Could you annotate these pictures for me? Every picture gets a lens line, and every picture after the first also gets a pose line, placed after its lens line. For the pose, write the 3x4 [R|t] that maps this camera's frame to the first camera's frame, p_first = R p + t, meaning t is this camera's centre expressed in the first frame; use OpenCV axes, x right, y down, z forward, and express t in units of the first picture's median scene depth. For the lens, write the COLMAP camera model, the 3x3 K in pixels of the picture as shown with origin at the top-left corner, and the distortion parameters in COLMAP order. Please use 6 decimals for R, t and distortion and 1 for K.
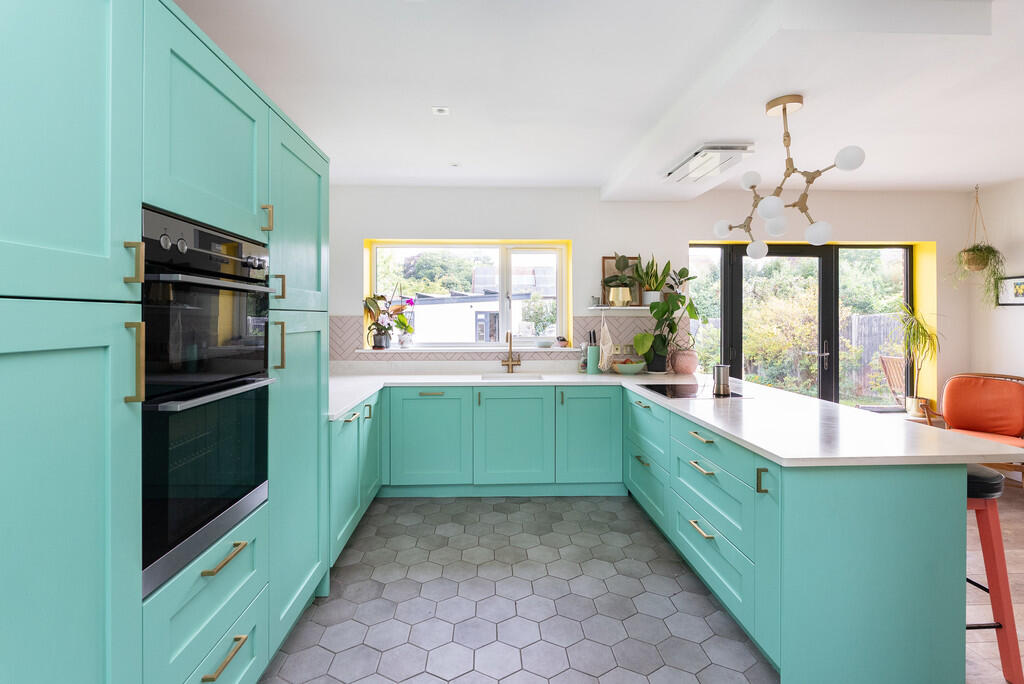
lens RADIAL K [[468.8, 0, 508.7], [0, 468.8, 325.5], [0, 0, 1]] dist [-0.000147, 0.000048]
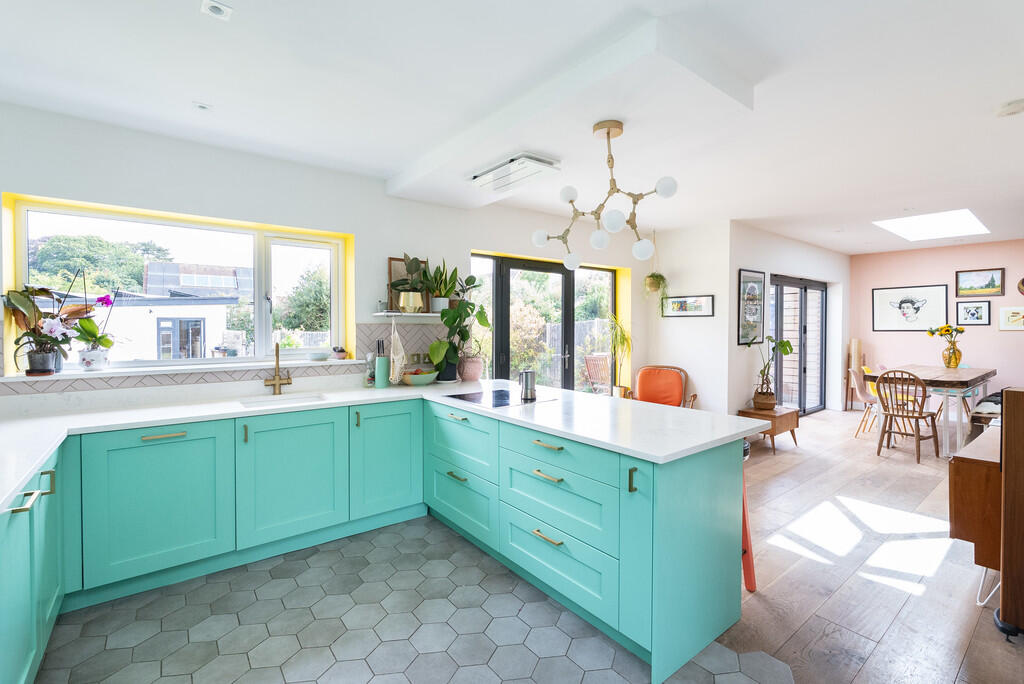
lens RADIAL K [[453.2, 0, 515.4], [0, 453.2, 337.3], [0, 0, 1]] dist [-0.002361, -0.000259]
pose [[0.811992, -0.013509, 0.583512, -0.117668], [0.008902, 0.999902, 0.010763, -0.000045], [-0.583600, -0.003545, 0.812033, 0.153052]]
